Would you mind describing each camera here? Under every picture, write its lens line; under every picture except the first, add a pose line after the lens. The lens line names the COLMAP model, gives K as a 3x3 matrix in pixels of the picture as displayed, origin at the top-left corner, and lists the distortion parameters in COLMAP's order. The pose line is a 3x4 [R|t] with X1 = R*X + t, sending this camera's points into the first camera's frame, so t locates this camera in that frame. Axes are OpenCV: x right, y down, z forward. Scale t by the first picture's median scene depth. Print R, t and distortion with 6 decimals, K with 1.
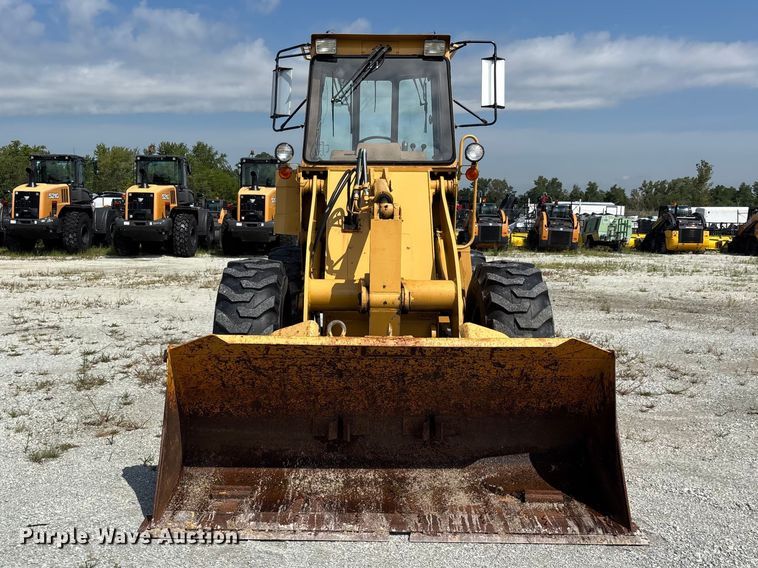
lens RADIAL K [[750.2, 0, 333.2], [0, 750.2, 284.6], [0, 0, 1]] dist [0.018012, 0.000000]
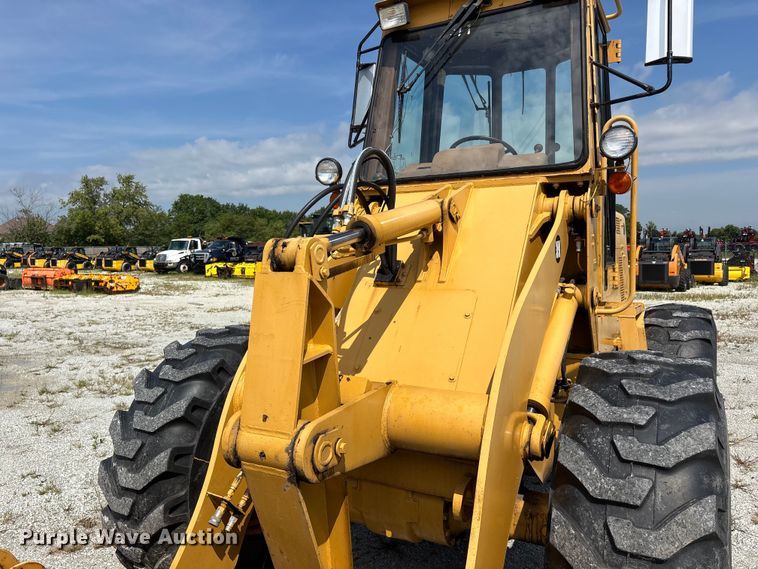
lens RADIAL K [[575.9, 0, 377.7], [0, 575.9, 262.0], [0, 0, 1]] dist [0.046902, -0.045337]
pose [[0.886991, -0.013806, -0.461581, 0.312855], [-0.019717, 0.997509, -0.067725, -0.075045], [0.461366, 0.069173, 0.884509, 0.746245]]
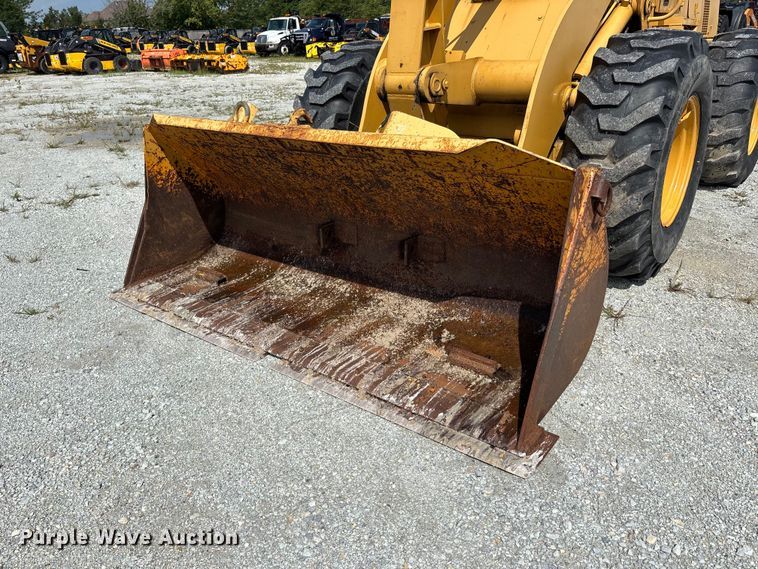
lens RADIAL K [[575.9, 0, 379.4], [0, 575.9, 285.9], [0, 0, 1]] dist [0.046902, -0.045337]
pose [[0.799271, 0.203104, -0.565610, 0.466129], [-0.013902, 0.947157, 0.320469, 0.028741], [0.600810, -0.248279, 0.759859, 0.489310]]
